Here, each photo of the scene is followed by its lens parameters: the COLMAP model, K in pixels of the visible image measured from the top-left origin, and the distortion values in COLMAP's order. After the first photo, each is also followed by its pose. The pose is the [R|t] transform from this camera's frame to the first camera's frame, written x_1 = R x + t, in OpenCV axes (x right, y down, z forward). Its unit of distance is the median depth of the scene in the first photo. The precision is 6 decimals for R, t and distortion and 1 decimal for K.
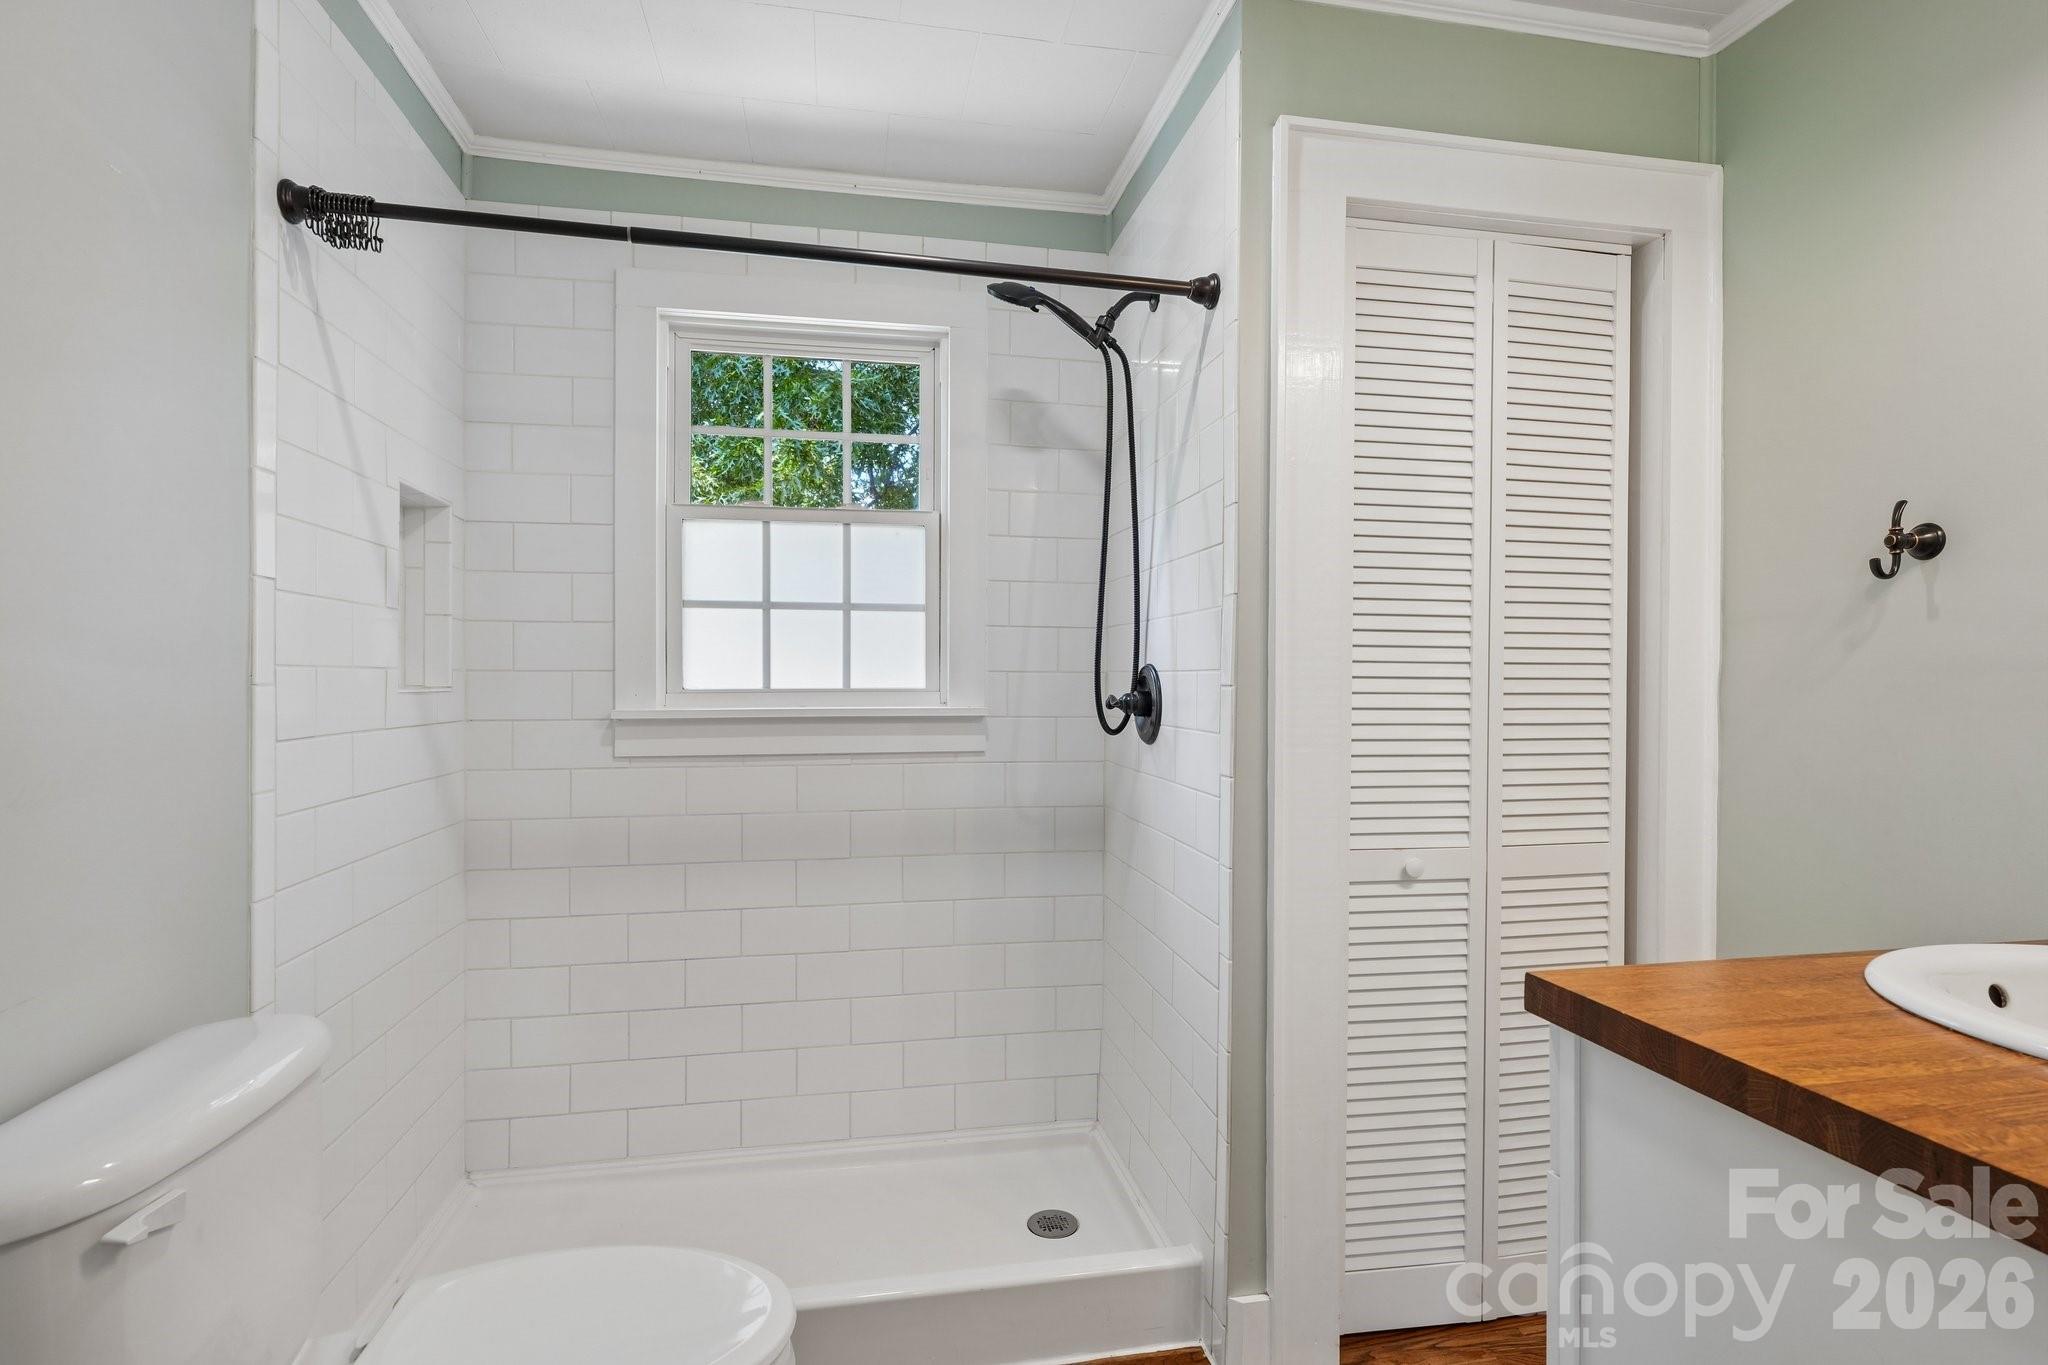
lens RADIAL K [[1000.6, 0, 1031.6], [0, 1000.6, 692.2], [0, 0, 1]] dist [0.001469, 0.000074]
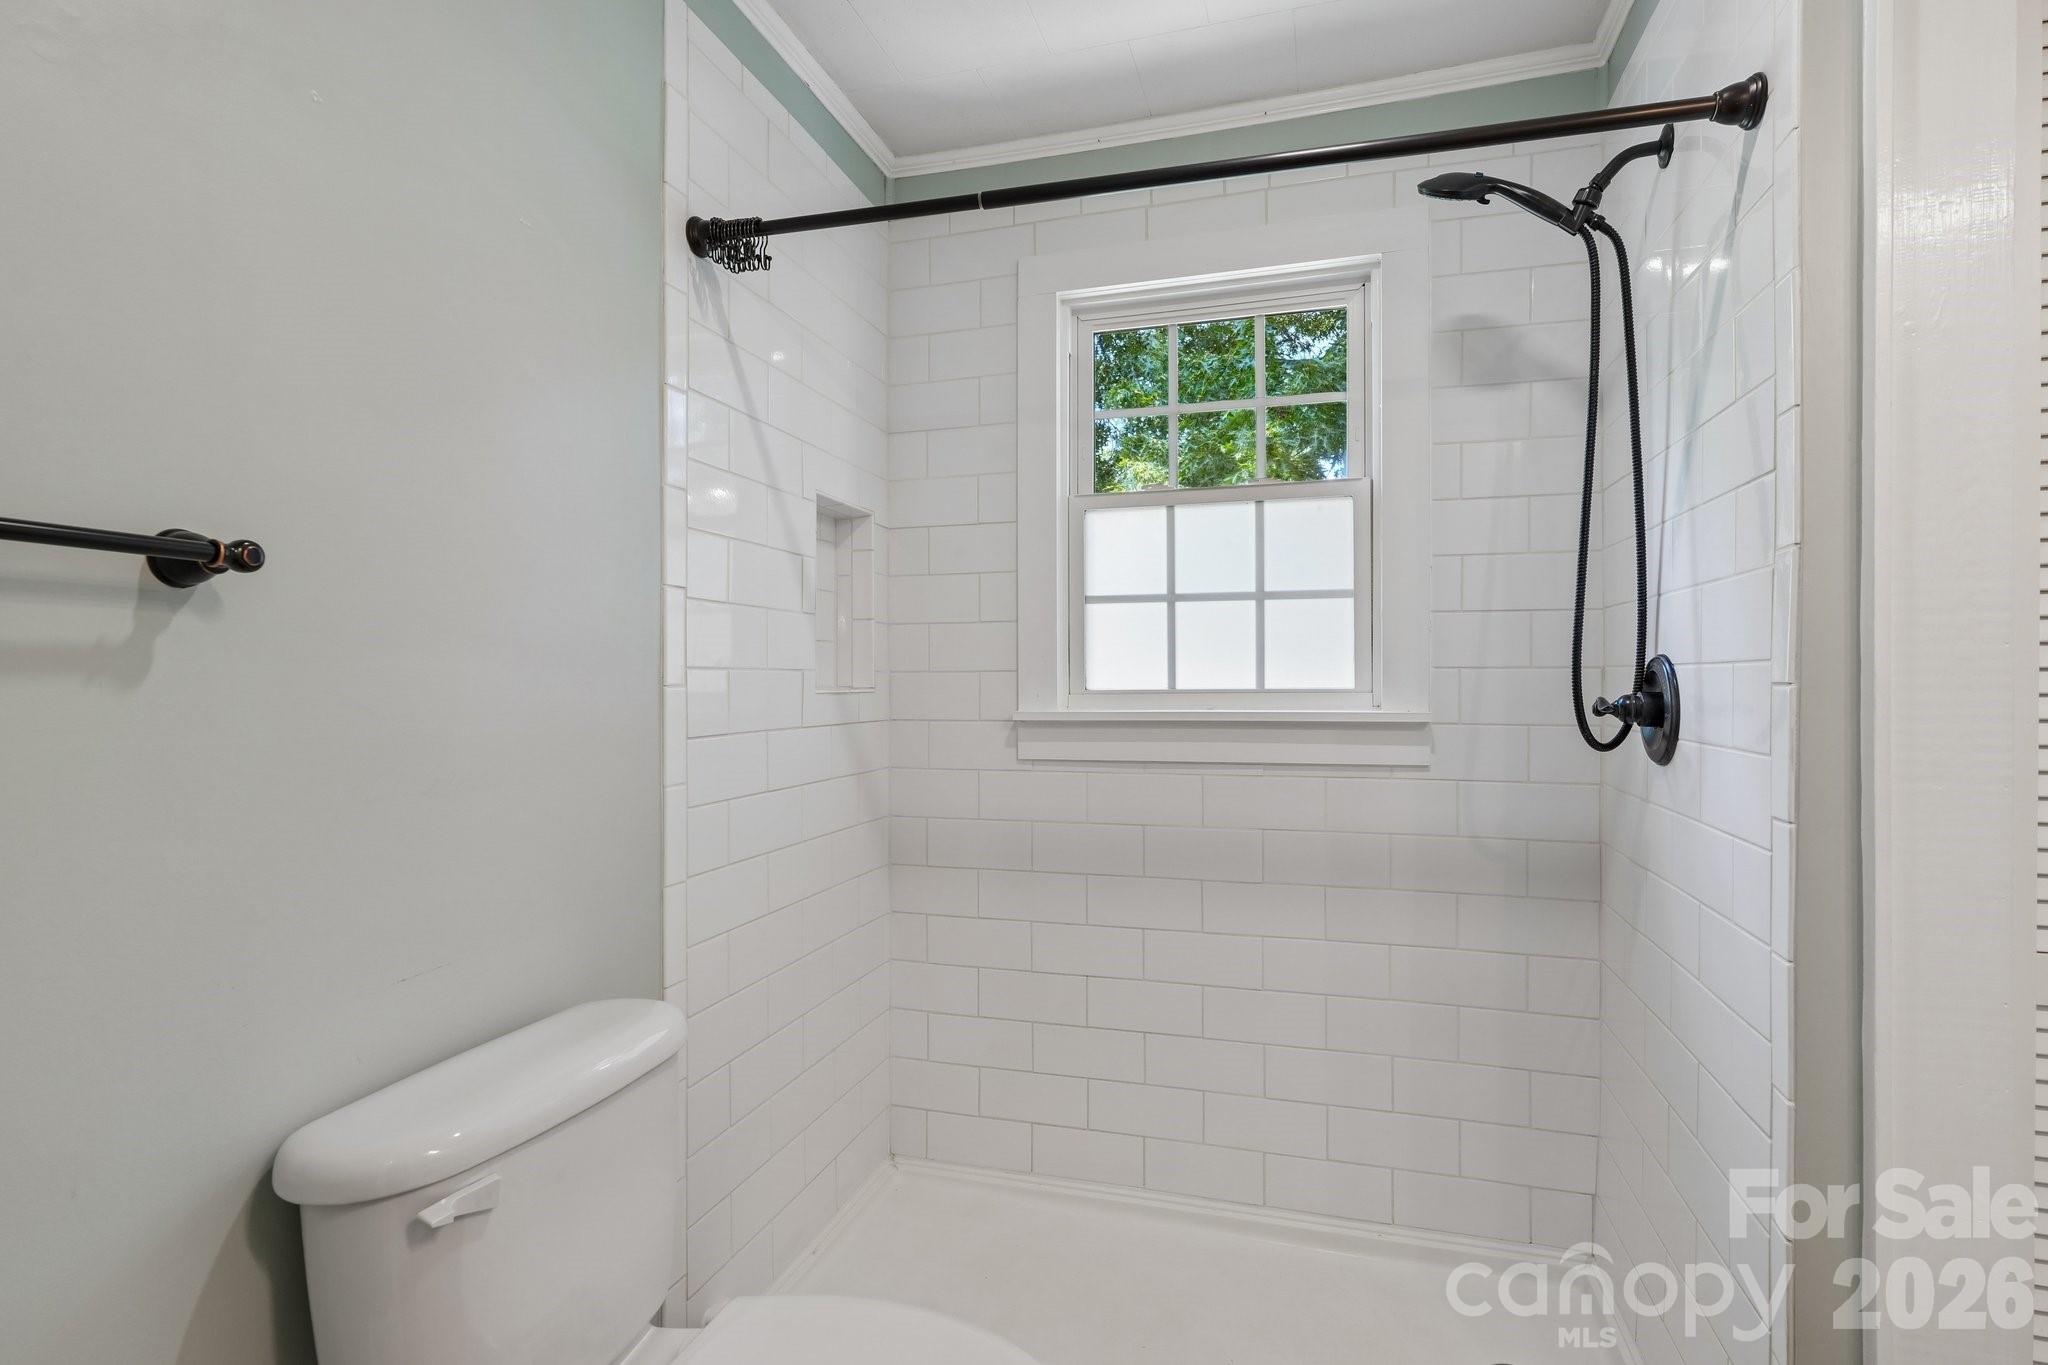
lens RADIAL K [[1005.7, 0, 1025.5], [0, 1005.7, 684.9], [0, 0, 1]] dist [0.001089, -0.000258]
pose [[0.885710, -0.003133, -0.464228, 0.048977], [-0.000659, 0.999968, -0.008006, -0.000071], [0.464238, 0.007397, 0.885680, 0.143615]]
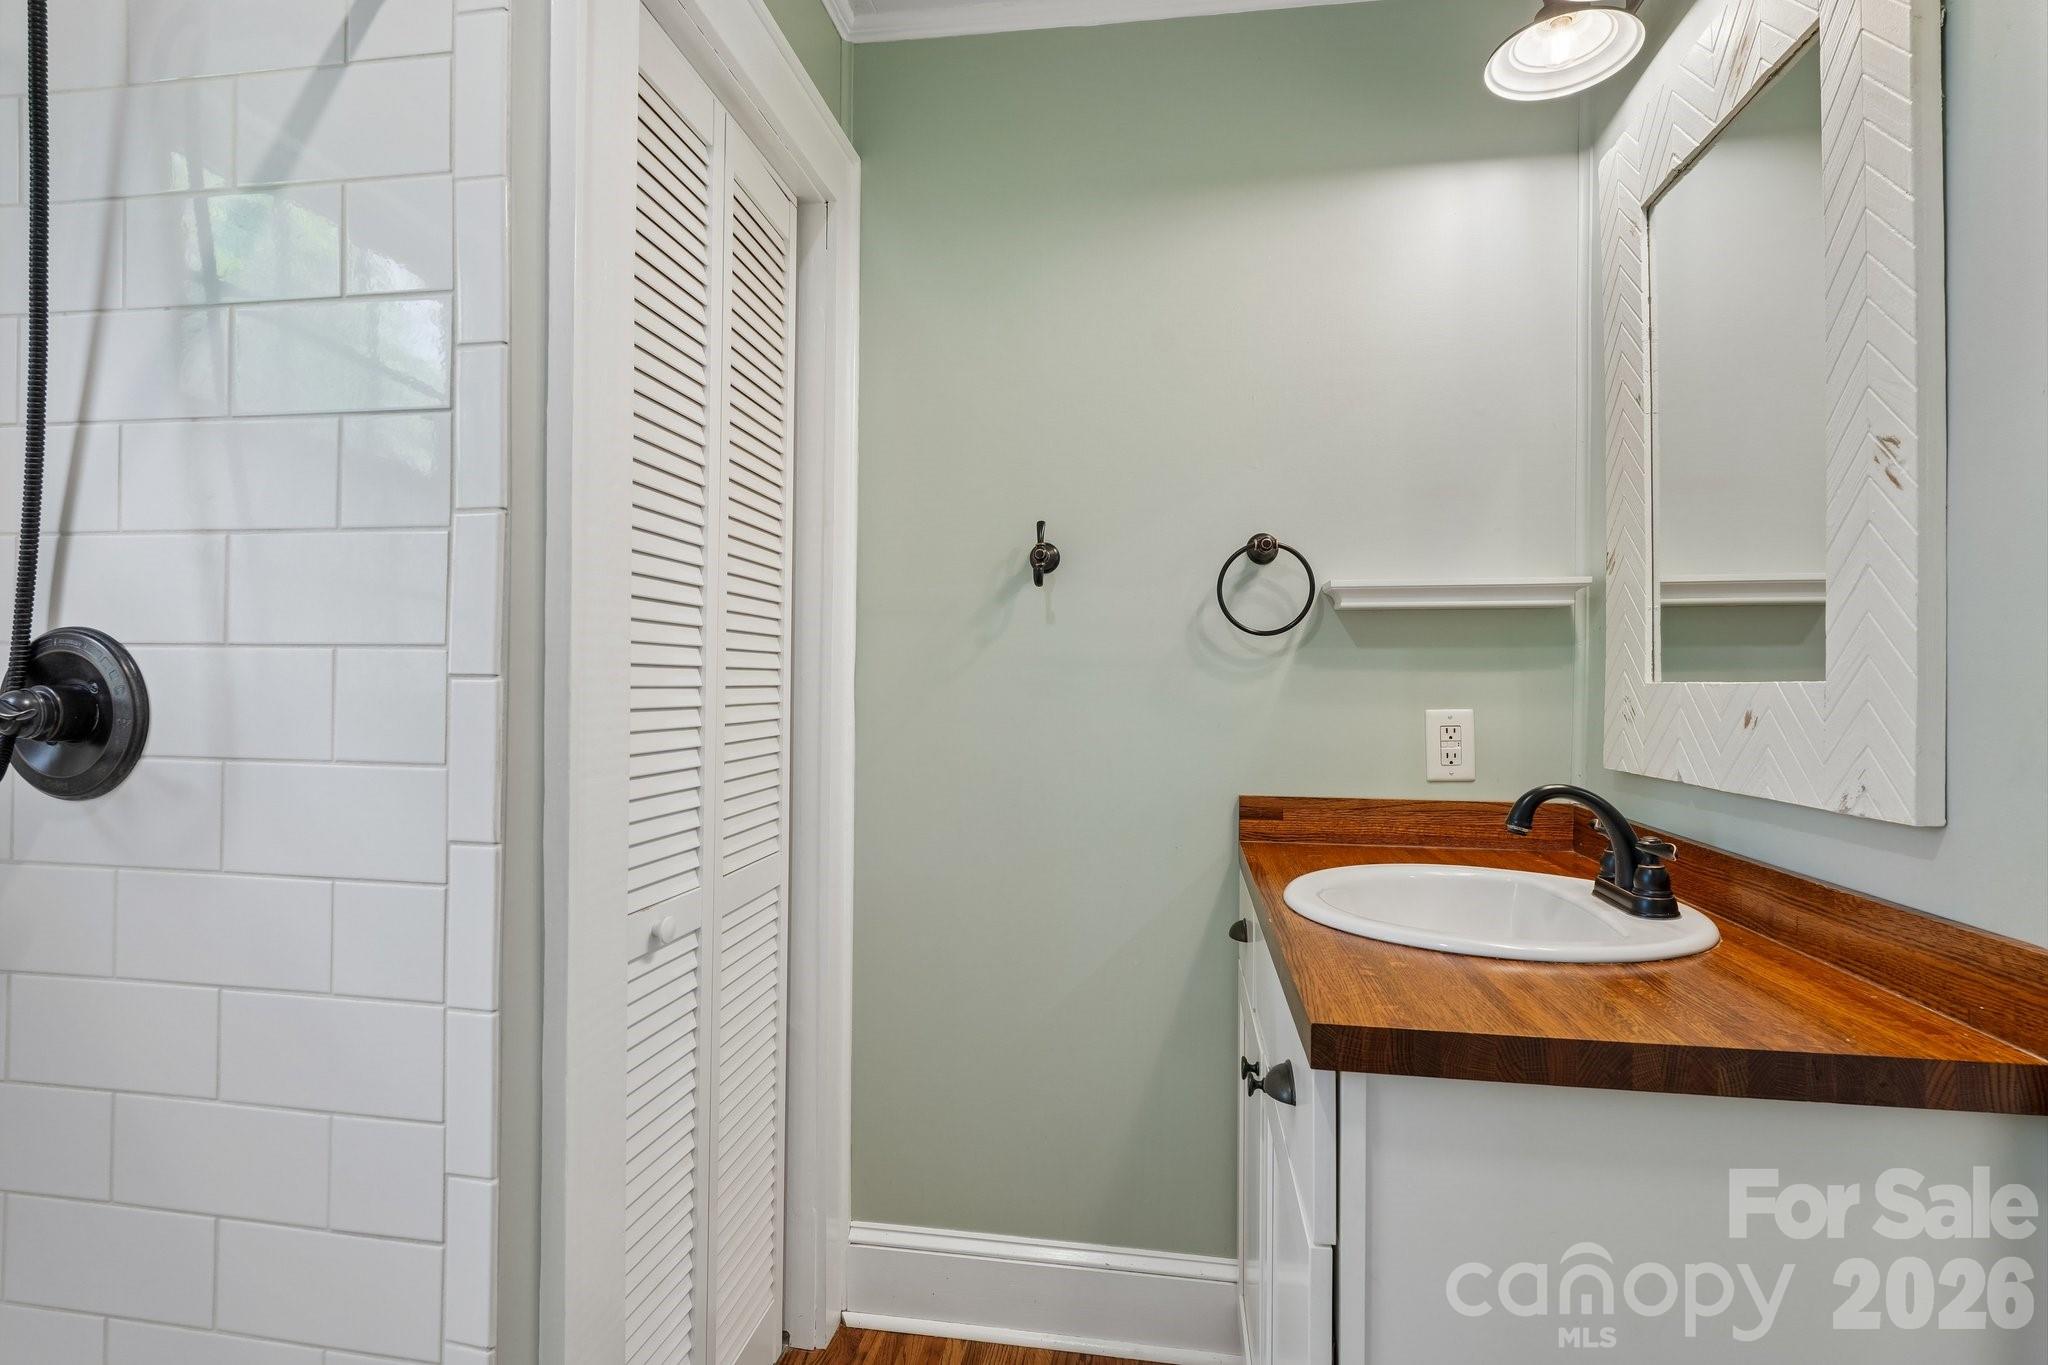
lens RADIAL K [[1005.7, 0, 1025.5], [0, 1005.7, 684.9], [0, 0, 1]] dist [0.001089, -0.000258]
pose [[0.347004, -0.003332, 0.937858, -0.173819], [0.001268, 0.999994, 0.003083, -0.002367], [-0.937863, 0.000119, 0.347006, 0.434826]]
